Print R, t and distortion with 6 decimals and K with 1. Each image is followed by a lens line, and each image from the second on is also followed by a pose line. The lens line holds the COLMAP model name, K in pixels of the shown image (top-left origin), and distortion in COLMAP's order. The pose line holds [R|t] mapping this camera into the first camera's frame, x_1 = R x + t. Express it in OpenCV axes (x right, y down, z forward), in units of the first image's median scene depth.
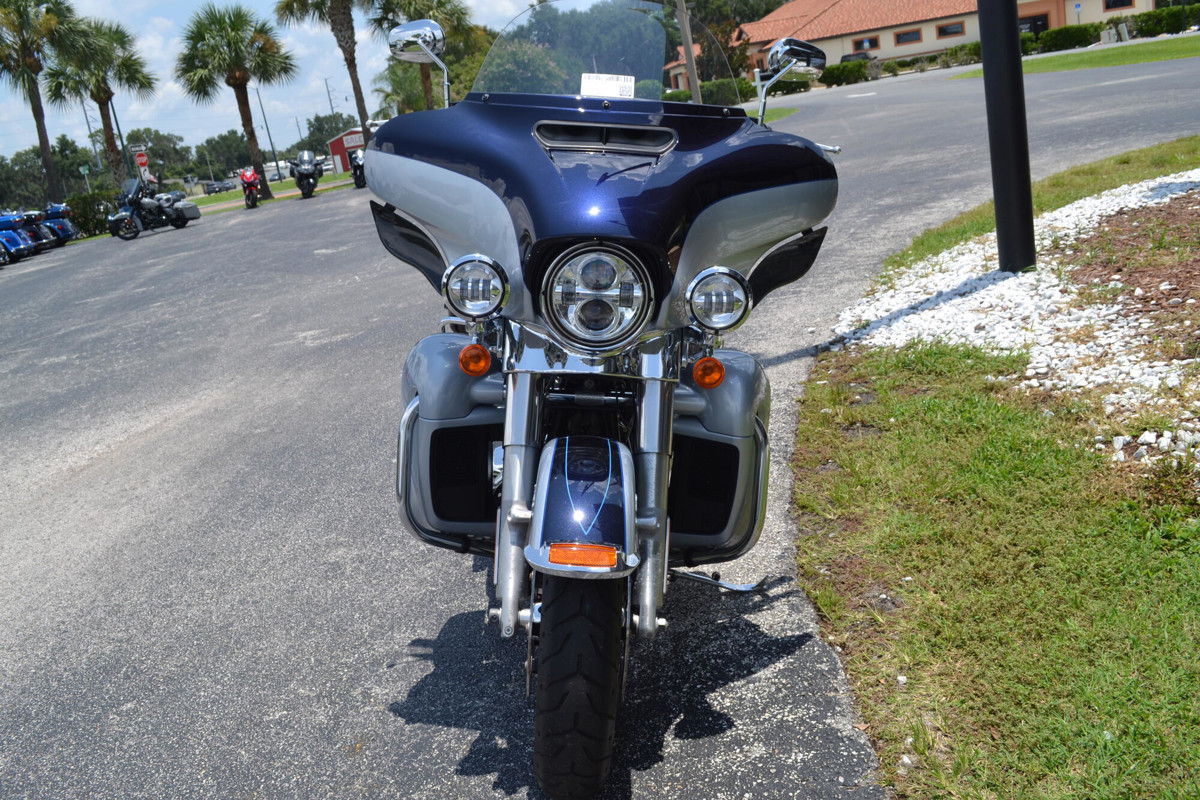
lens RADIAL K [[1040.6, 0, 599.5], [0, 1040.6, 400.1], [0, 0, 1]] dist [-0.067345, -0.002033]
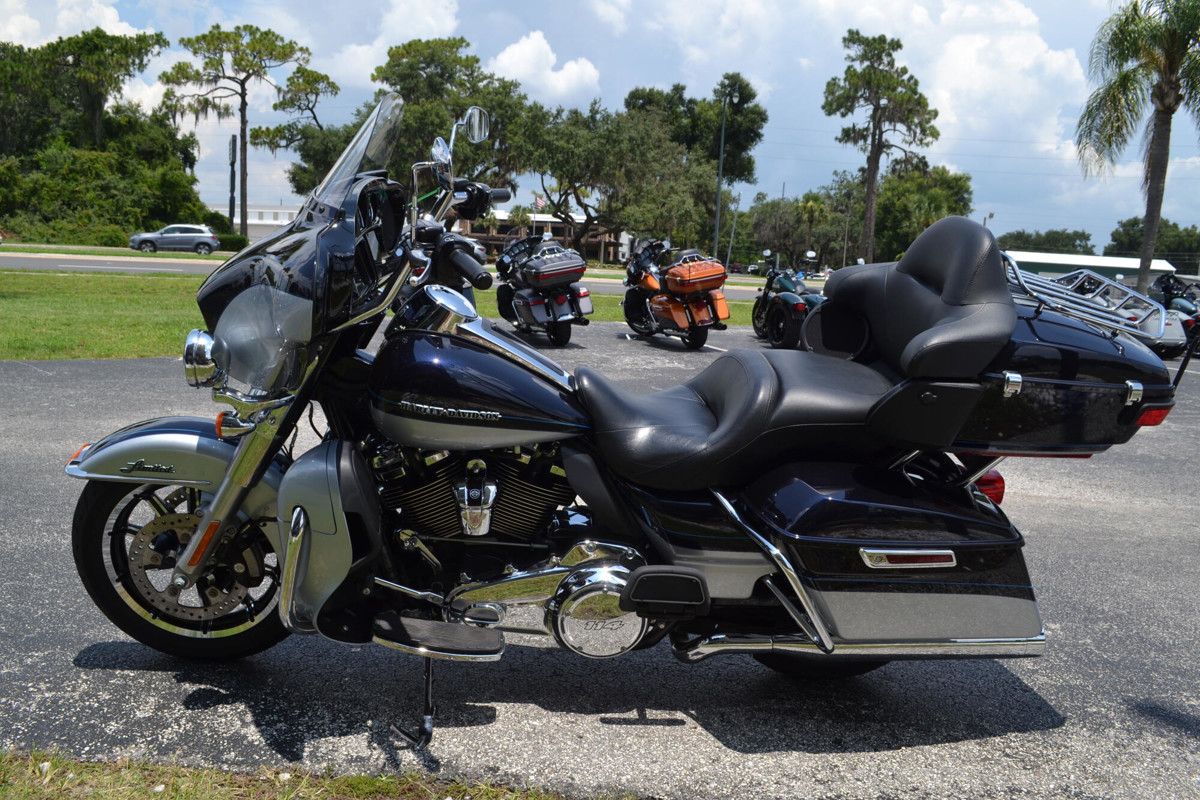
lens RADIAL K [[1011.7, 0, 599.9], [0, 1011.7, 397.1], [0, 0, 1]] dist [-0.071750, 0.006561]
pose [[0.033752, 0.296772, -0.954352, 0.927410], [-0.328888, 0.905009, 0.269797, -0.387970], [0.943766, 0.304769, 0.128151, 0.982612]]
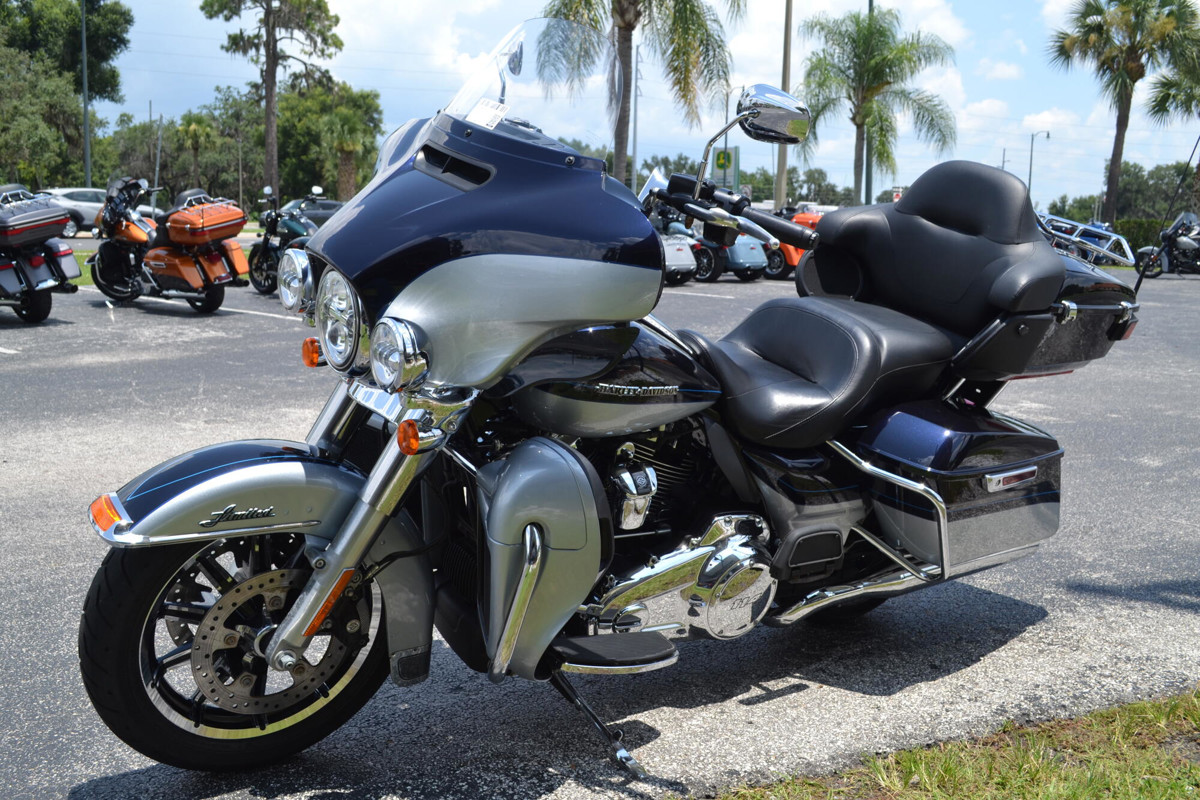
lens RADIAL K [[1199.4, 0, 599.9], [0, 1199.4, 404.0], [0, 0, 1]] dist [-0.064661, 0.000000]
pose [[0.551705, 0.298438, -0.778817, 0.782799], [-0.334182, 0.934654, 0.121423, -0.184959], [0.764162, 0.193277, 0.615386, 0.387081]]
